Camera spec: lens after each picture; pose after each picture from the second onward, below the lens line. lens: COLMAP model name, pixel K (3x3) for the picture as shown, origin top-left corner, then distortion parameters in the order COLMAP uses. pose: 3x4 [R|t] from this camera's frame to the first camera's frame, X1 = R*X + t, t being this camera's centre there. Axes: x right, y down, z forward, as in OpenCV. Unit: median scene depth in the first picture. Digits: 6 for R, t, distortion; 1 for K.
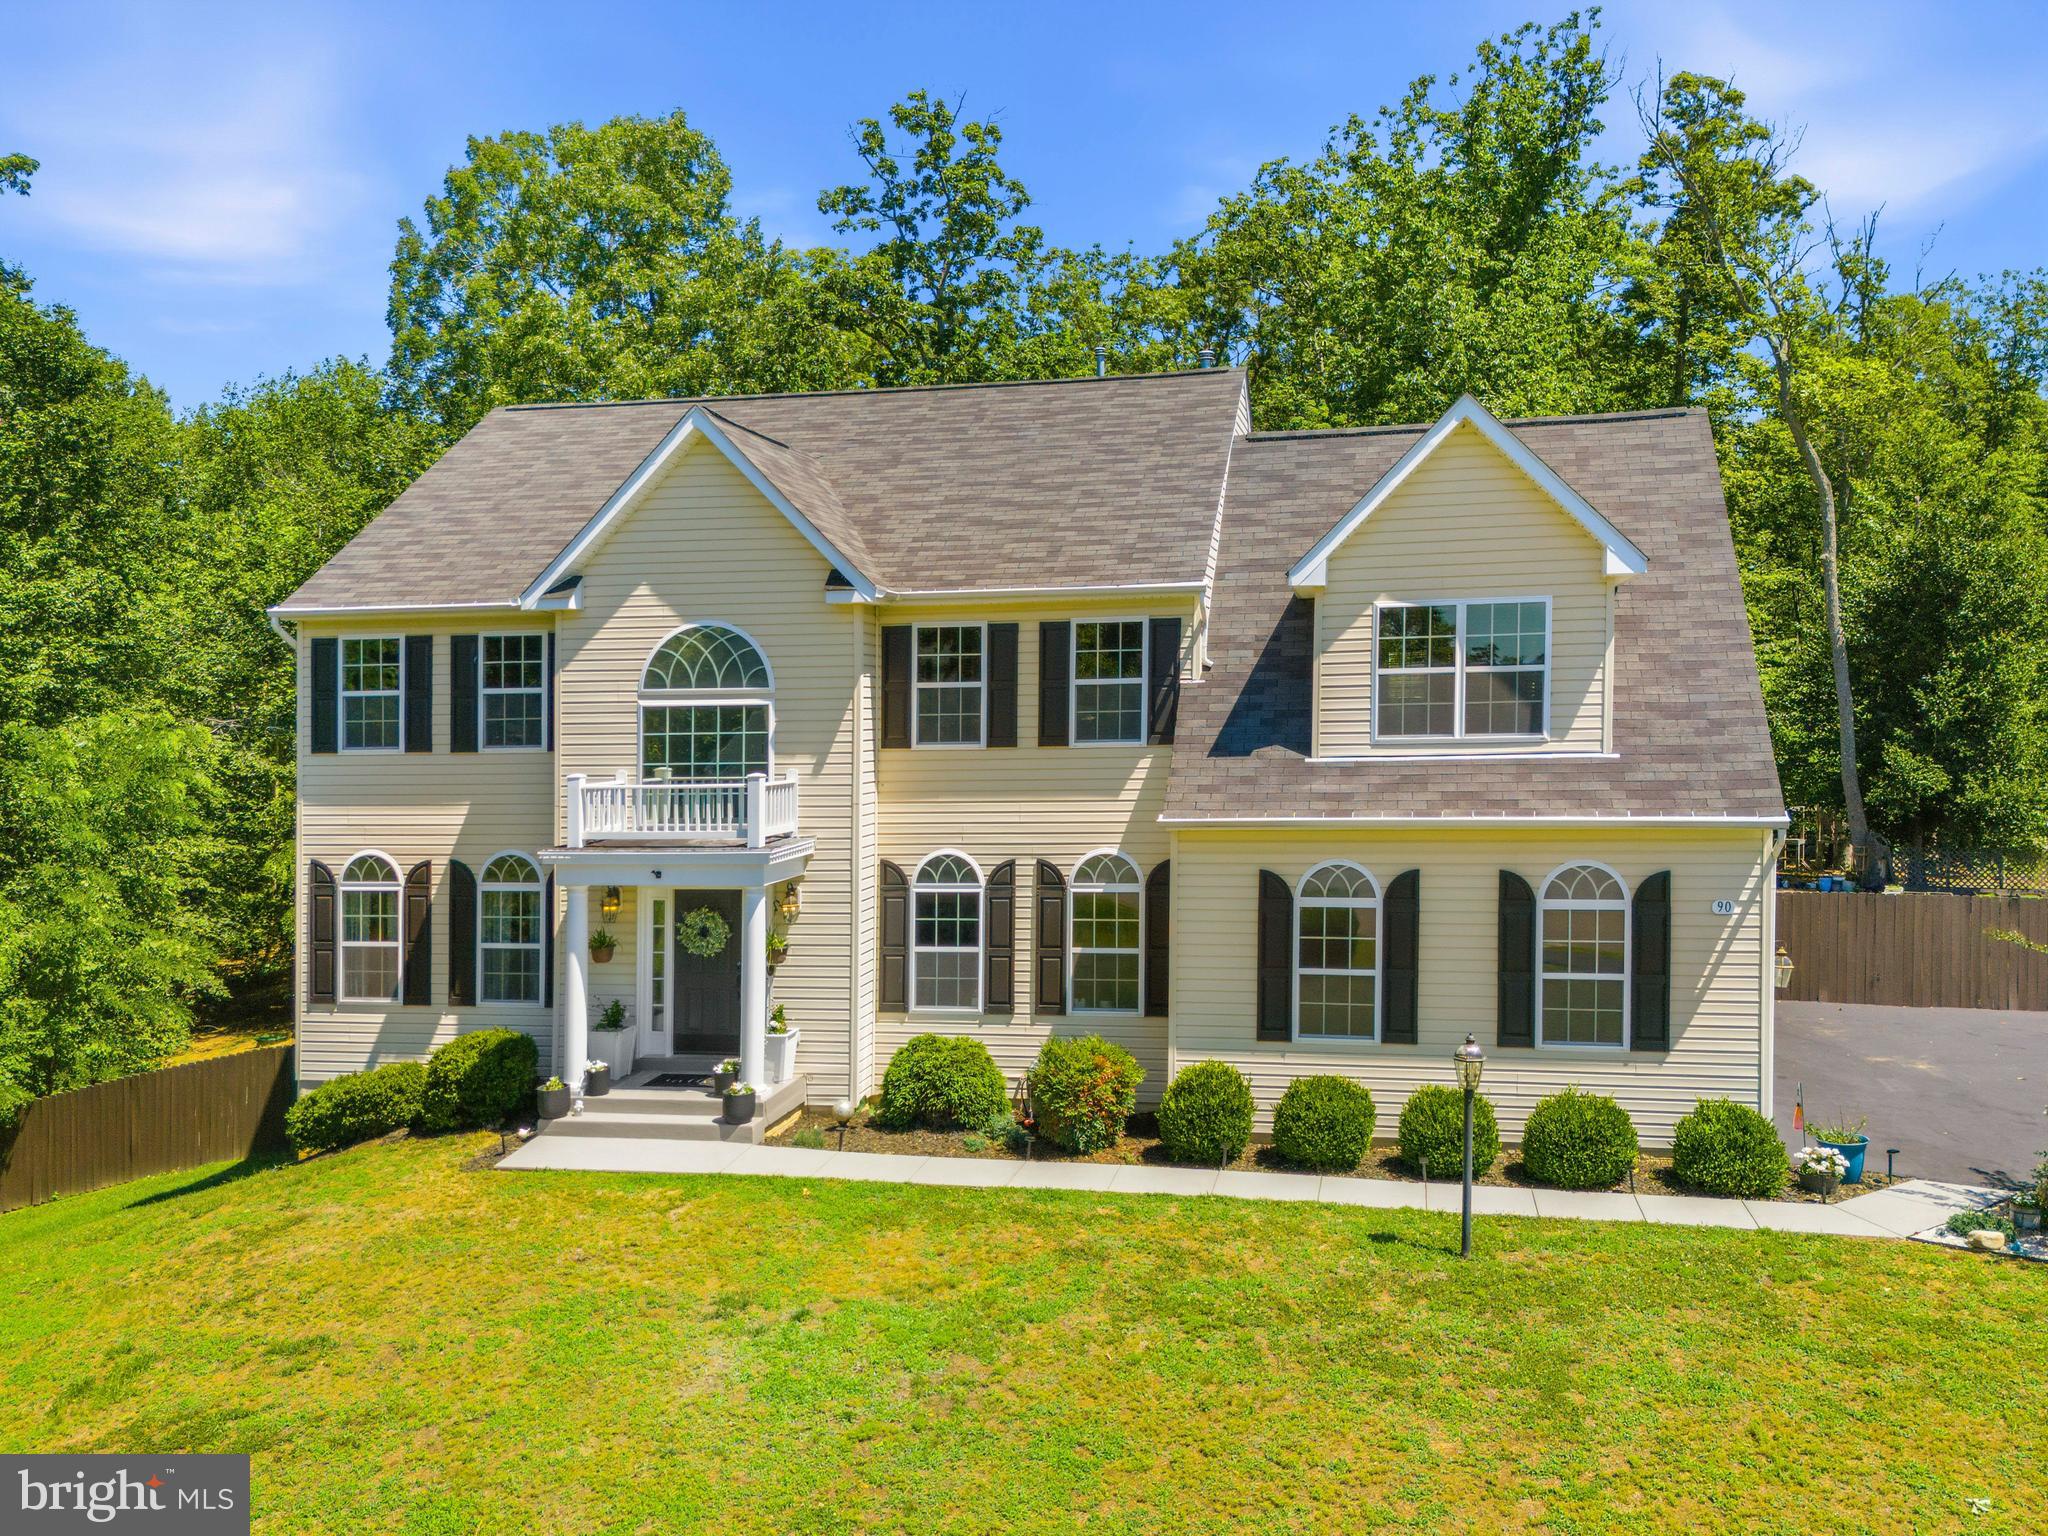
lens RADIAL K [[1615.9, 0, 1062.6], [0, 1615.9, 763.6], [0, 0, 1]] dist [0.037314, 0.000305]
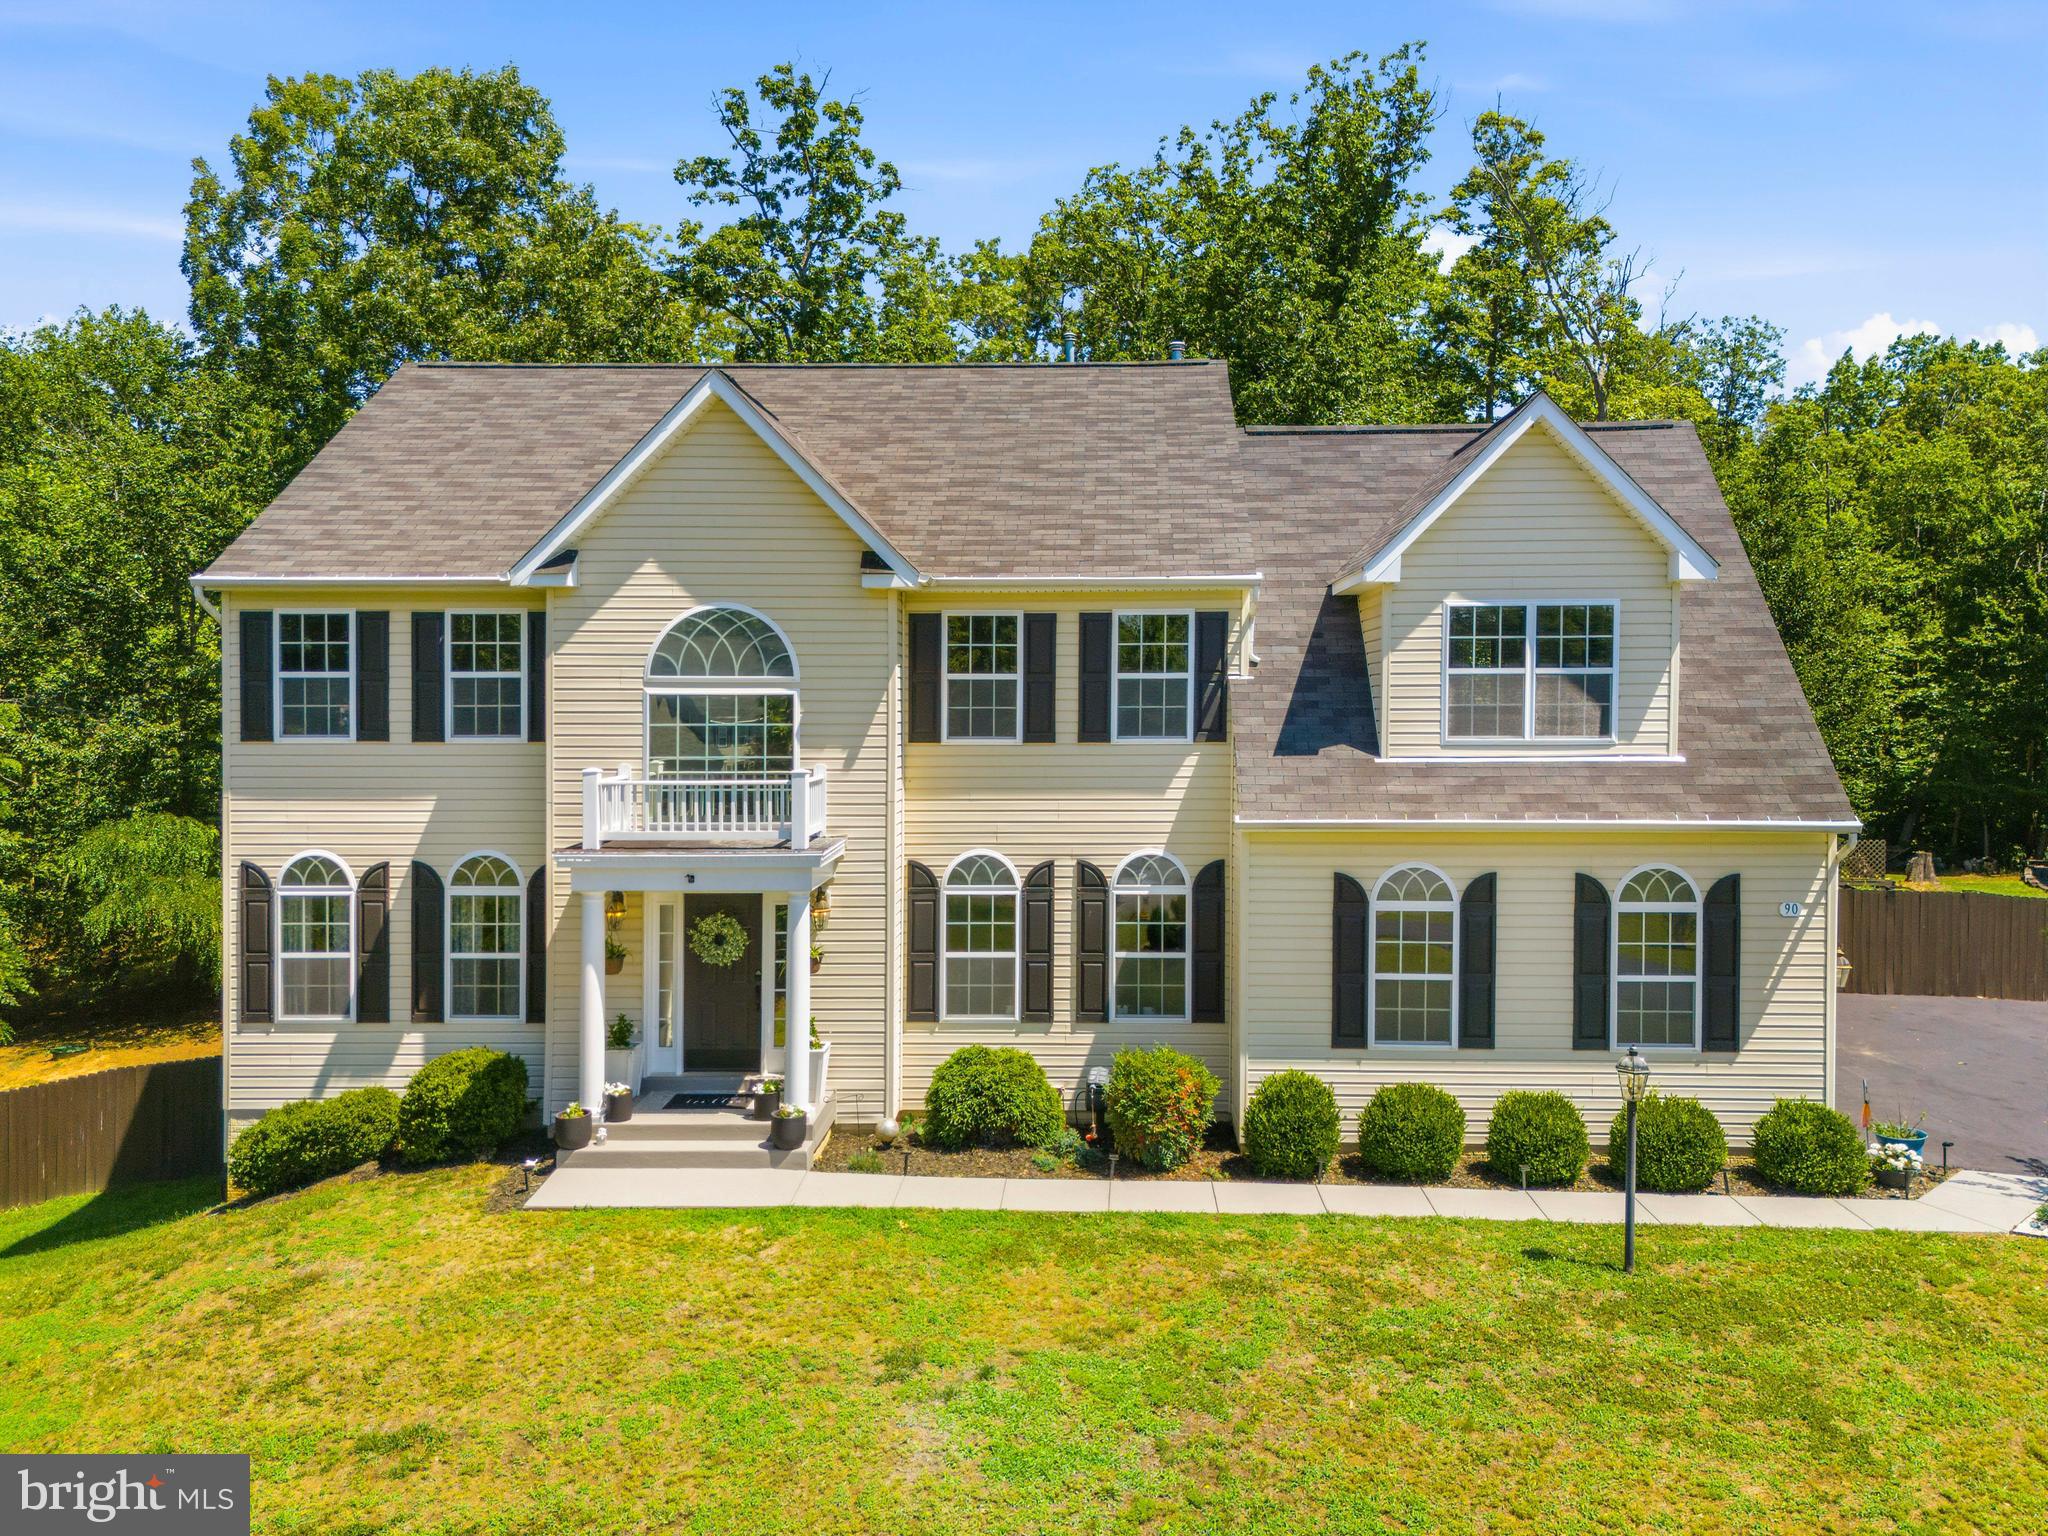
lens RADIAL K [[1545.9, 0, 1024.0], [0, 1545.9, 768.0], [0, 0, 1]] dist [0.038081, -0.006432]
pose [[0.986224, 0.007946, 0.165222, -0.197941], [-0.009752, 0.999901, 0.010126, -0.004631], [-0.165125, -0.011597, 0.986204, 0.100397]]
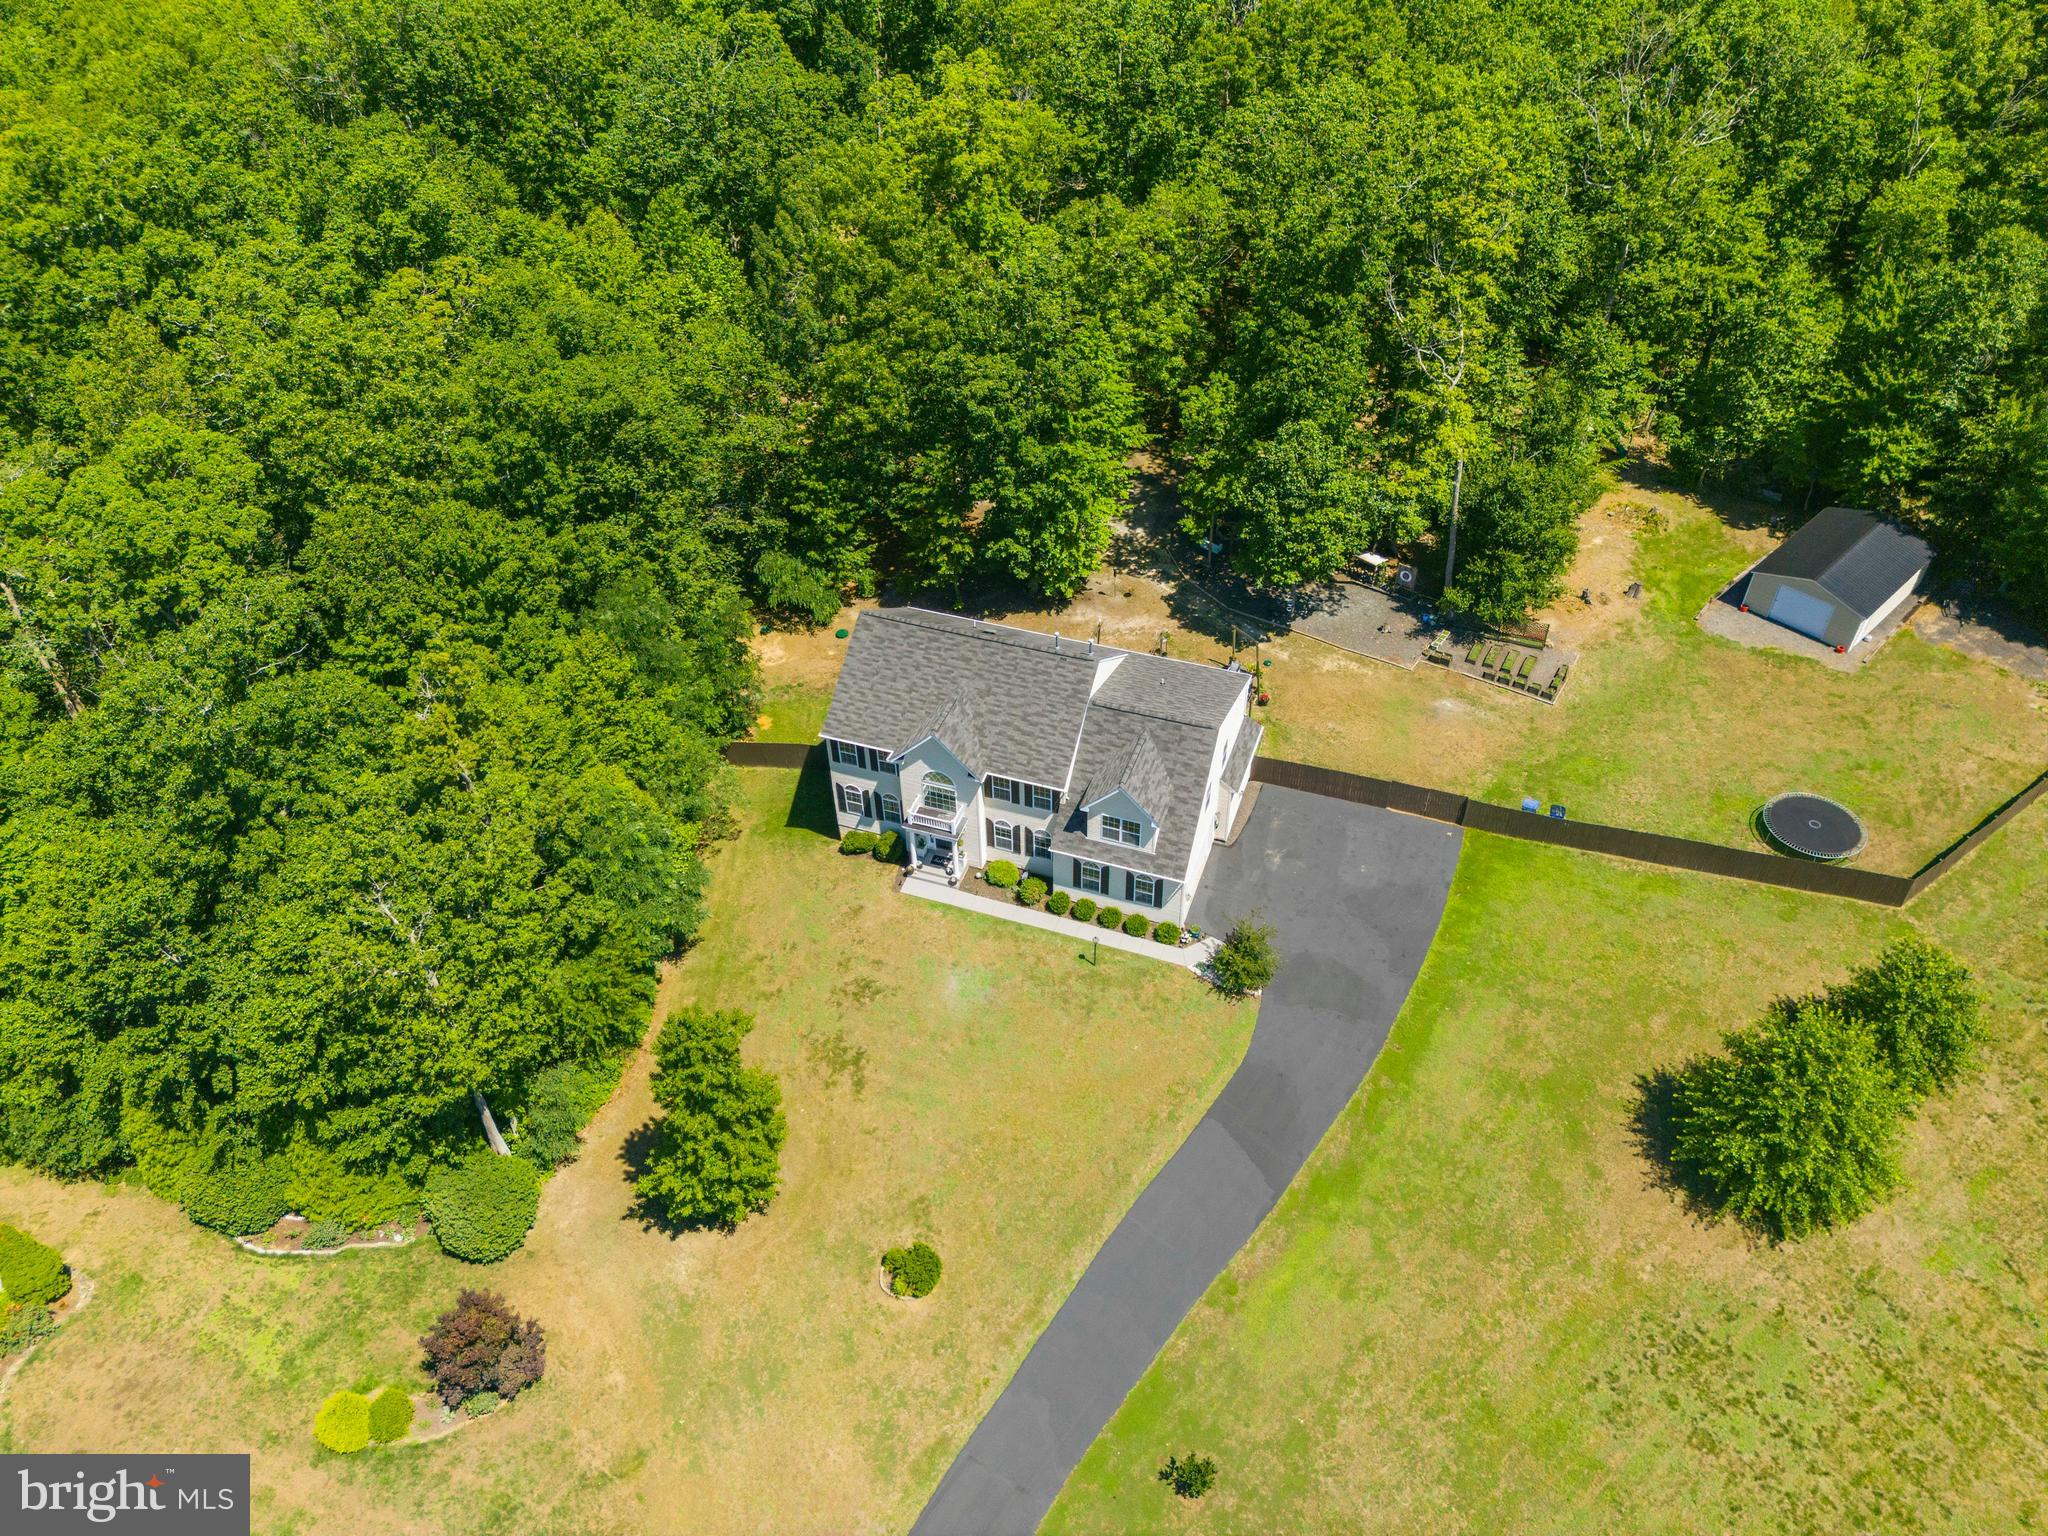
lens RADIAL K [[1545.9, 0, 1024.0], [0, 1545.9, 768.0], [0, 0, 1]] dist [0.038081, -0.006432]
pose [[0.987756, 0.092214, -0.125839, 0.429711], [0.017062, 0.737920, 0.674672, -2.519743], [0.155074, -0.668558, 0.727311, -1.583216]]
